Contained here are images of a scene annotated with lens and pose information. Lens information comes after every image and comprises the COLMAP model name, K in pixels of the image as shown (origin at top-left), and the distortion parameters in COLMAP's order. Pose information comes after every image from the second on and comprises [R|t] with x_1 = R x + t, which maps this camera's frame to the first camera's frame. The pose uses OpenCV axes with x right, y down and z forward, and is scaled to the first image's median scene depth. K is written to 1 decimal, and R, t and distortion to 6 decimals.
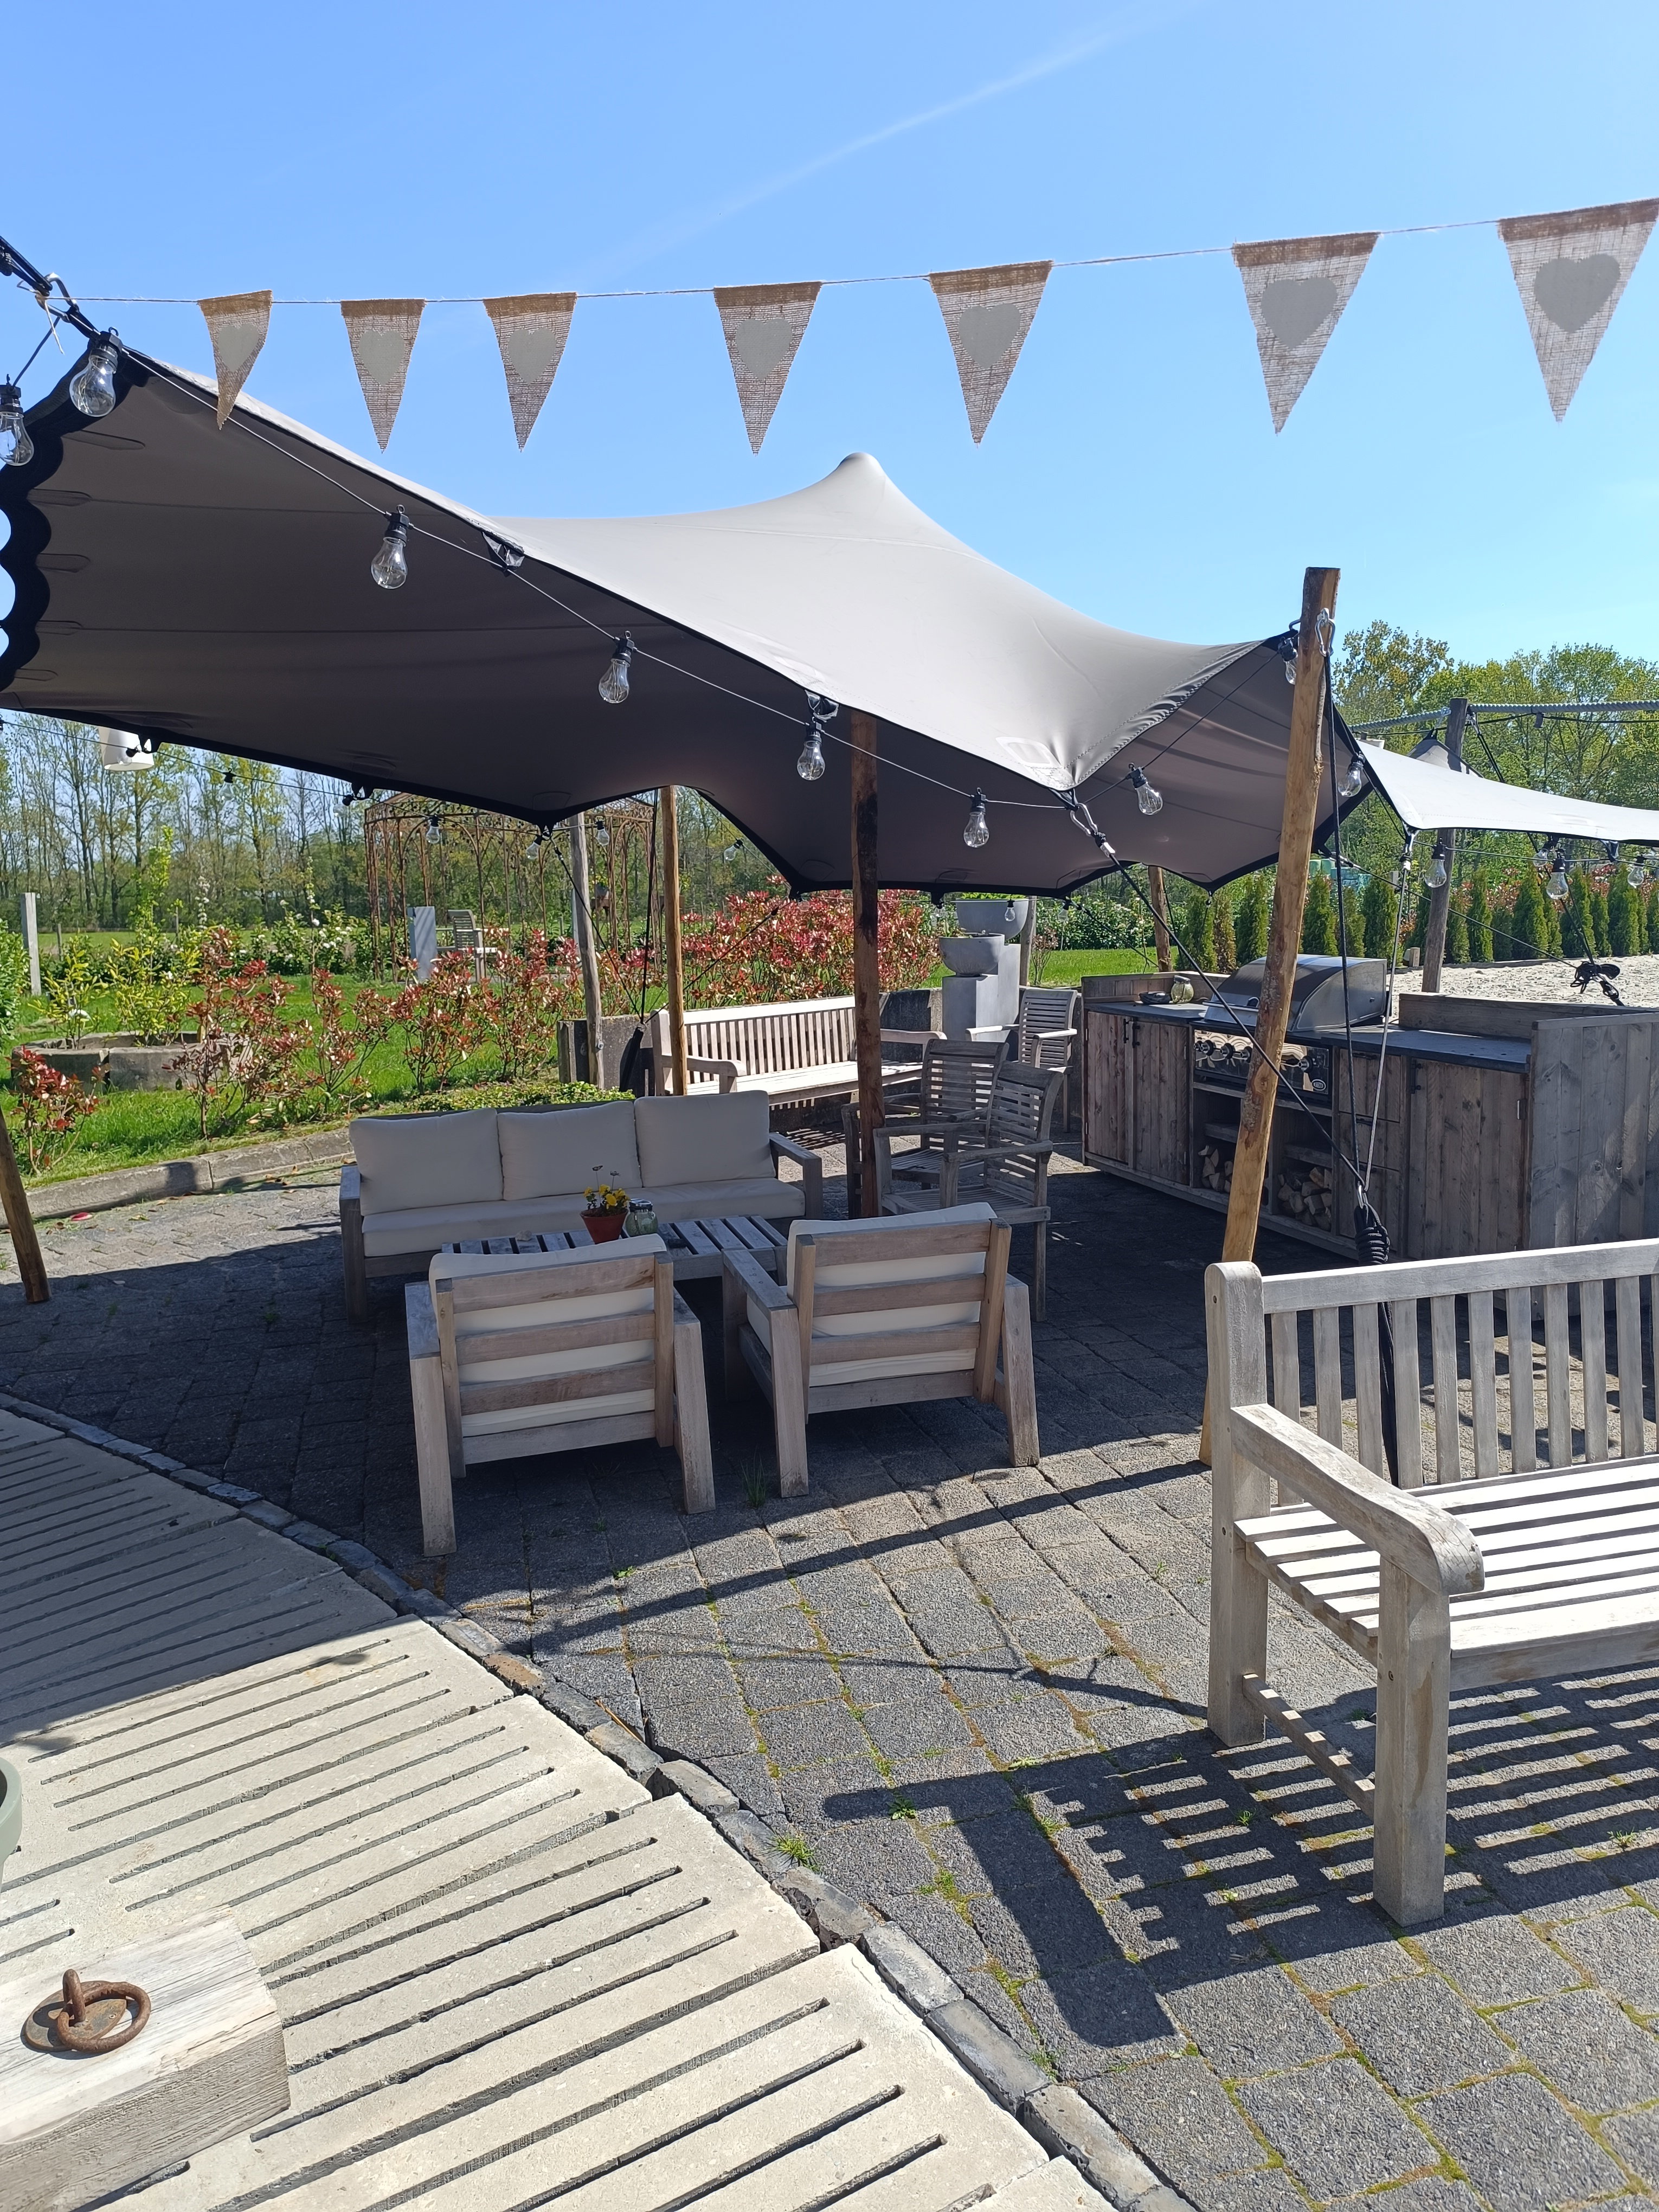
lens RADIAL K [[1560.4, 0, 846.3], [0, 1560.4, 1104.5], [0, 0, 1]] dist [0.025838, -0.005637]
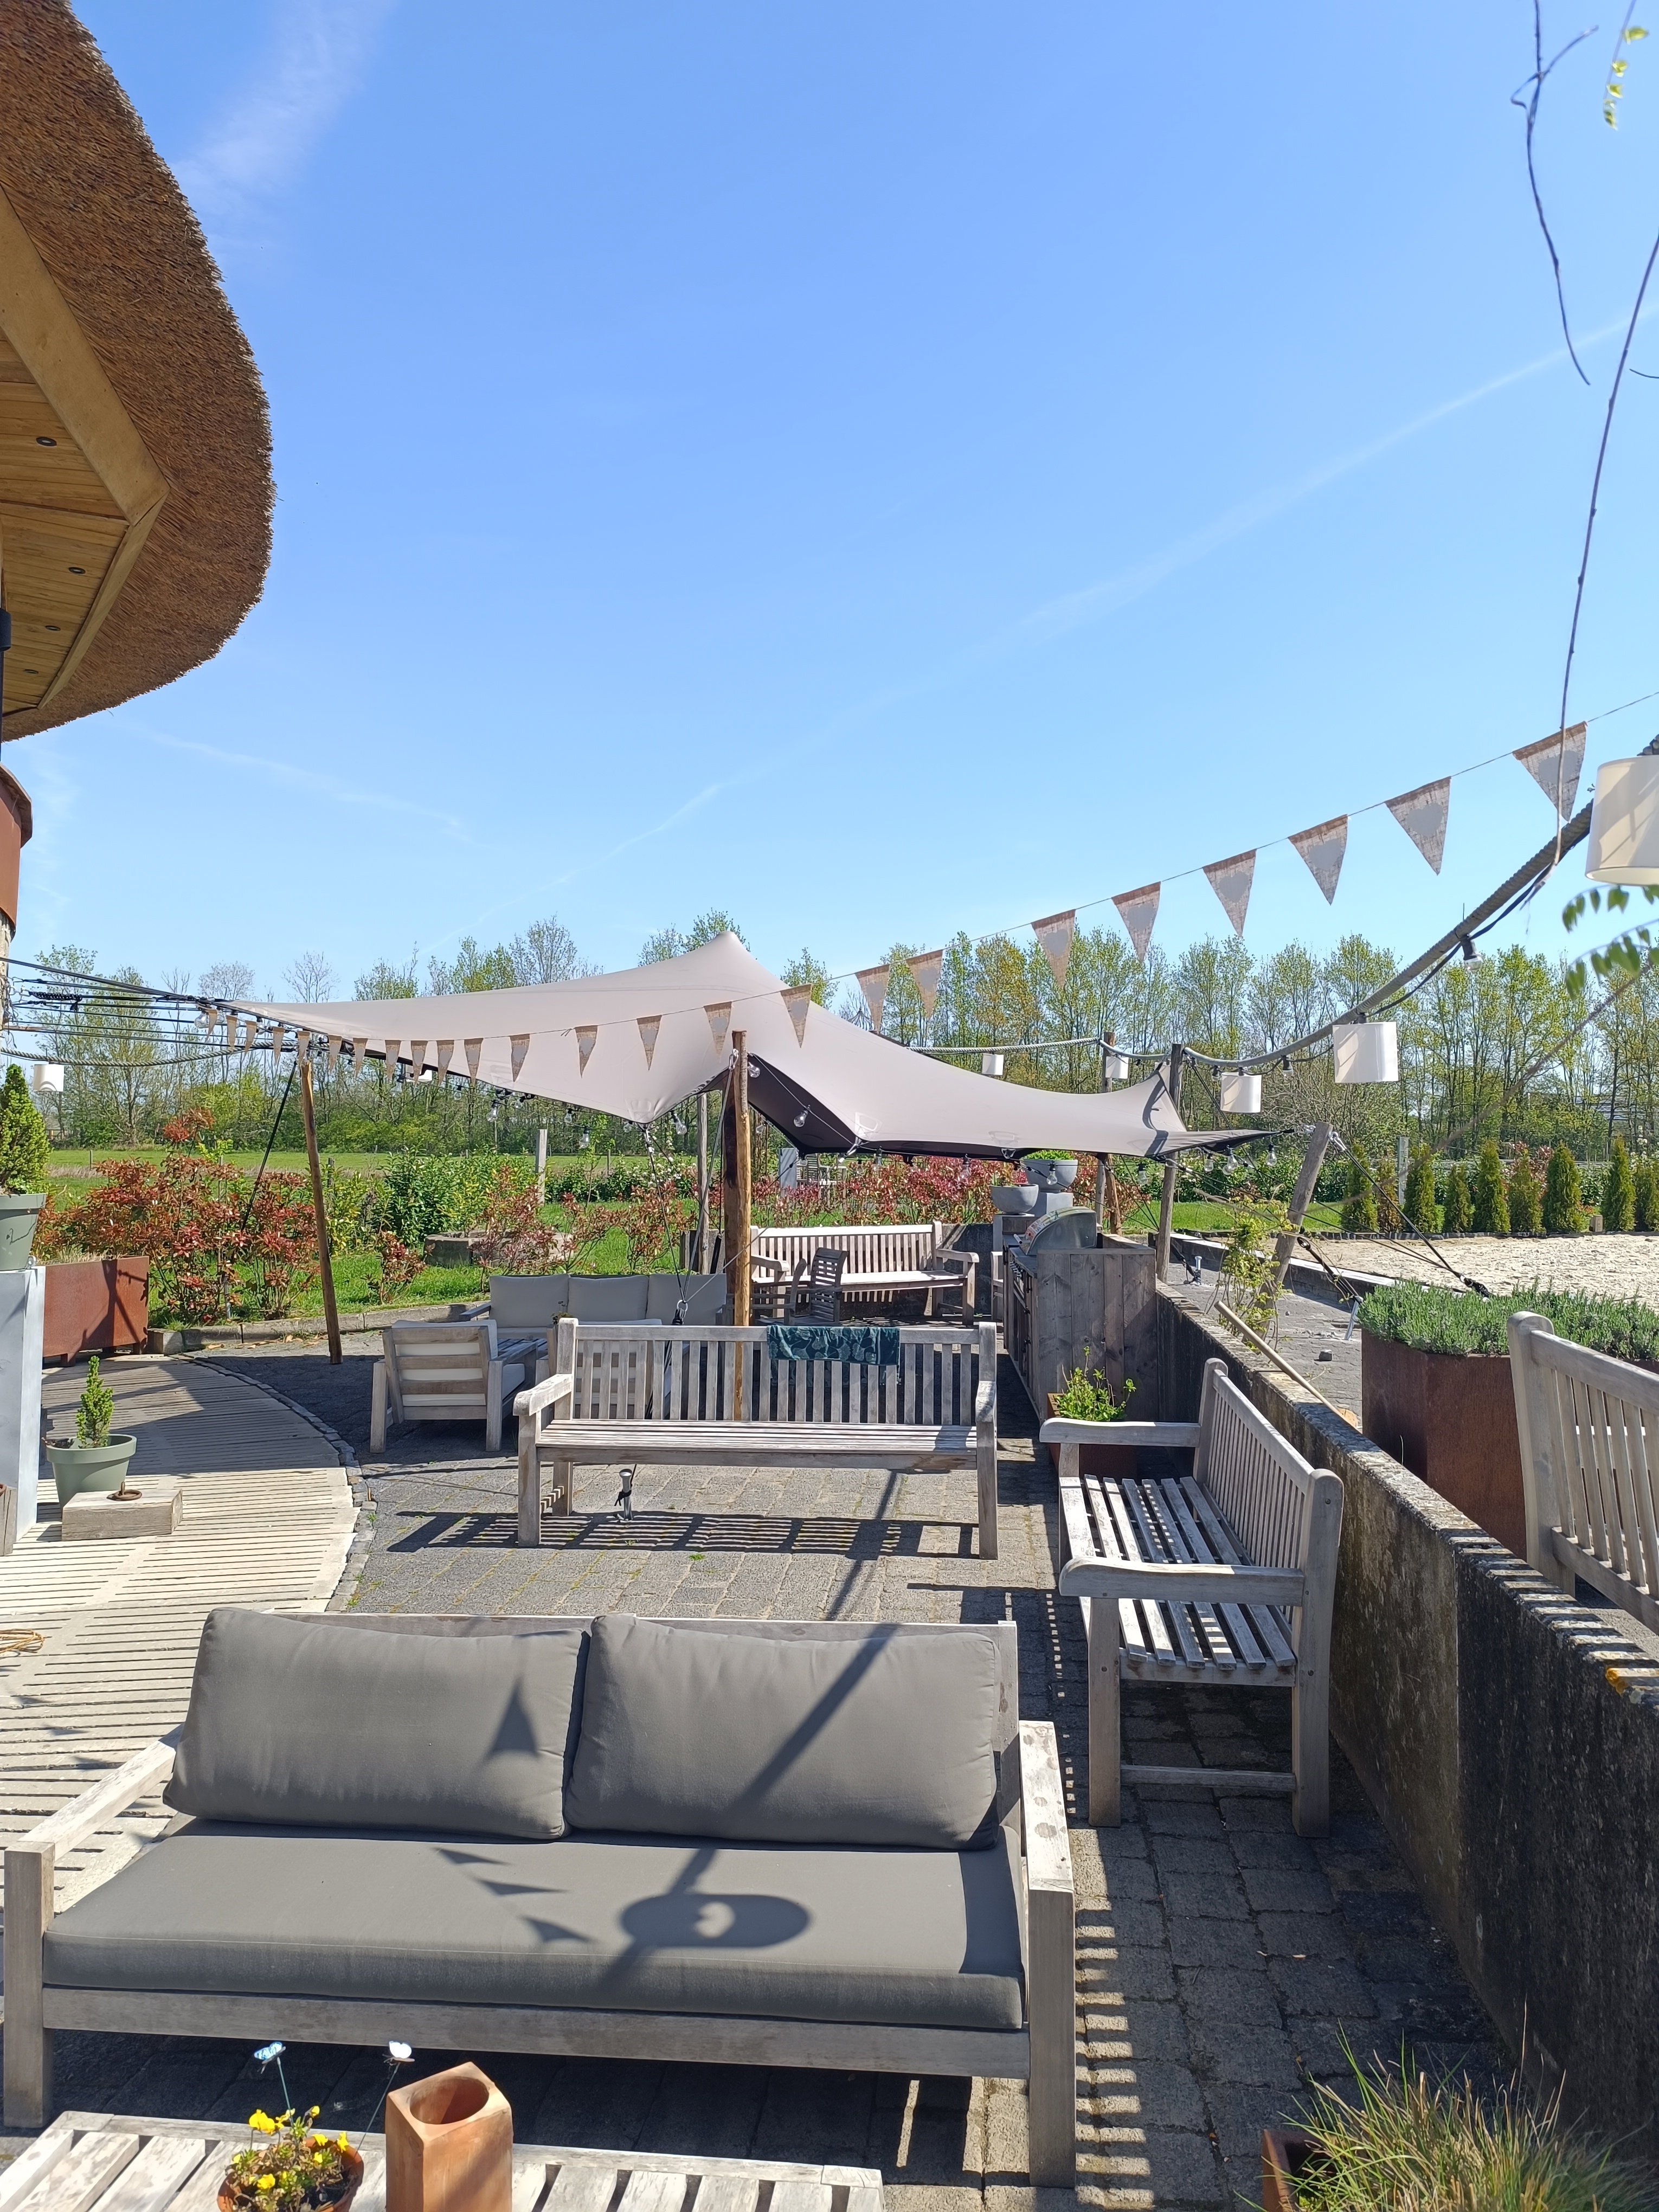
lens RADIAL K [[1560.4, 0, 846.3], [0, 1560.4, 1104.5], [0, 0, 1]] dist [0.025838, -0.005637]
pose [[0.935544, 0.020878, -0.352593, 0.815744], [-0.073712, 0.987812, -0.137089, 0.038903], [0.345434, 0.154243, 0.925681, -0.645191]]
